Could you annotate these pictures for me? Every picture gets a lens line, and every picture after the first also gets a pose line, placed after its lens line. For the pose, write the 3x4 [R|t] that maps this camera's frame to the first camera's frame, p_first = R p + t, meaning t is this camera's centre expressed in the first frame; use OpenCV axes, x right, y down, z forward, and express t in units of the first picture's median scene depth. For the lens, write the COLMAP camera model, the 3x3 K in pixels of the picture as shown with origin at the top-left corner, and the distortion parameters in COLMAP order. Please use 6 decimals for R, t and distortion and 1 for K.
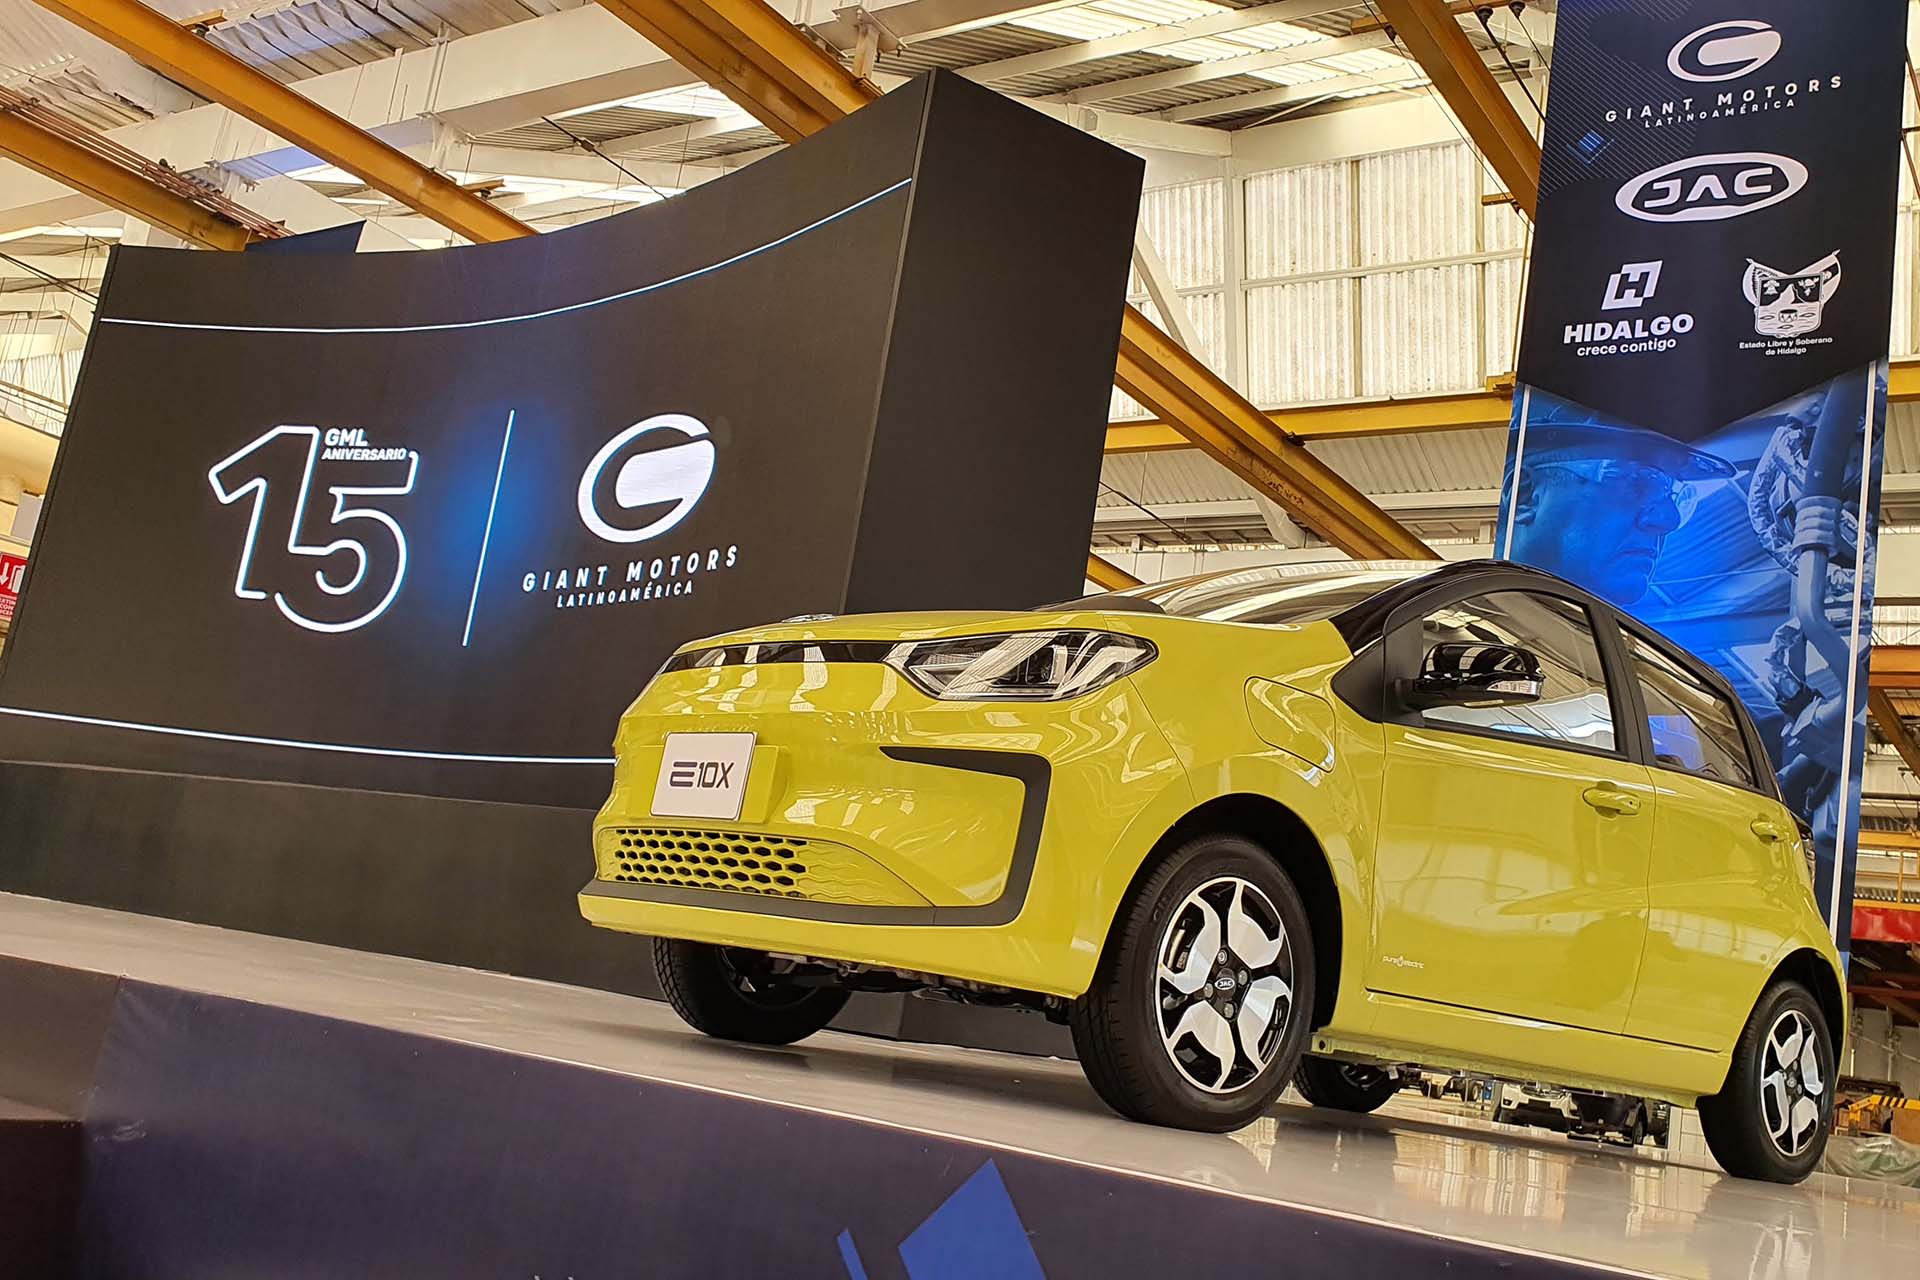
lens RADIAL K [[1915.4, 0, 960.0], [0, 1915.4, 640.0], [0, 0, 1]] dist [0.064987, -0.224007]
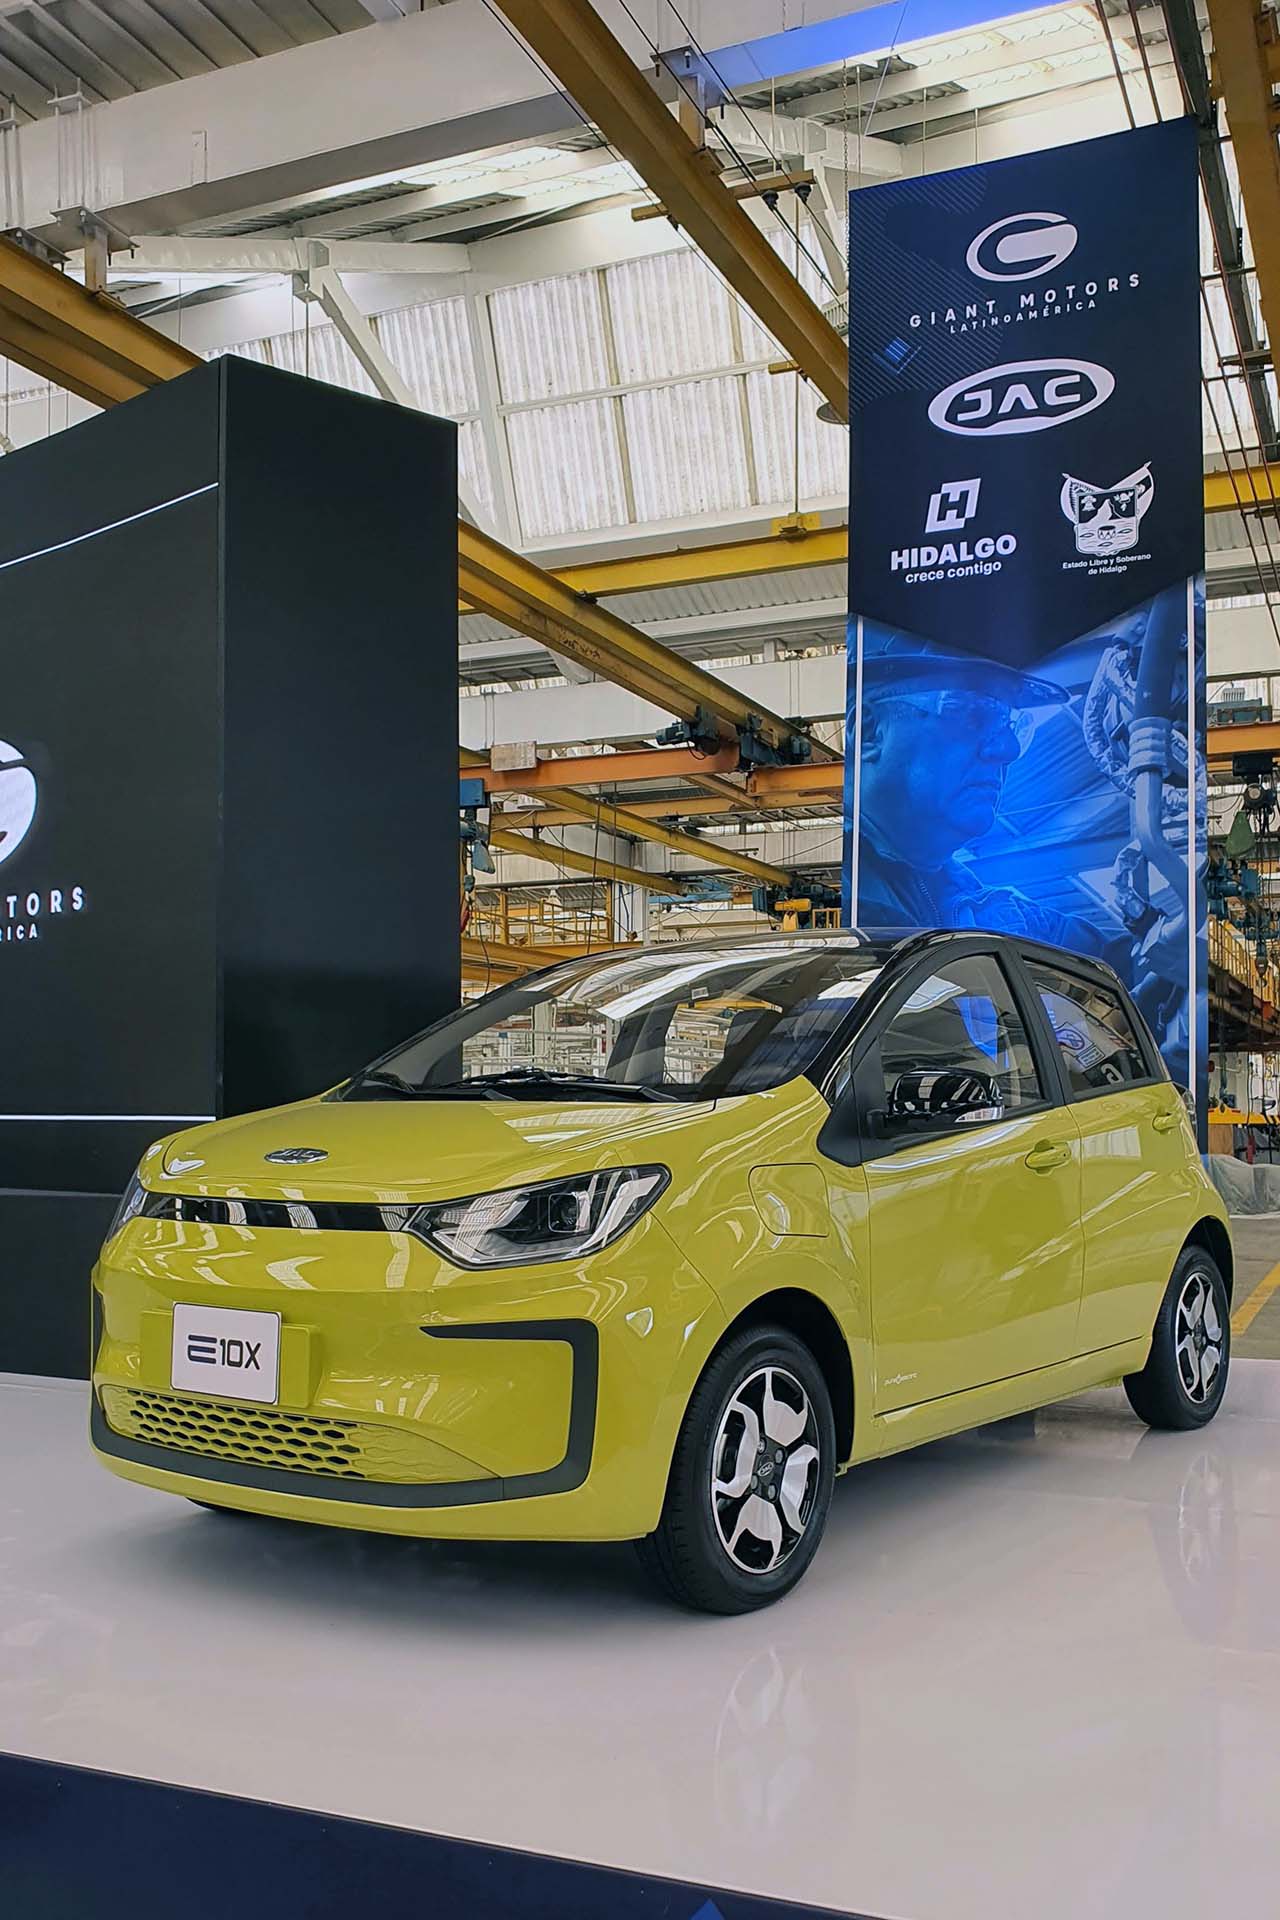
lens RADIAL K [[1915.4, 0, 636.2], [0, 1915.4, 1148.9], [0, 0, 1]] dist [0.064987, -0.224007]
pose [[0.972640, -0.154358, 0.173622, -0.037572], [0.116645, 0.970798, 0.209632, -0.095122], [-0.200911, -0.183644, 0.962242, 0.012741]]
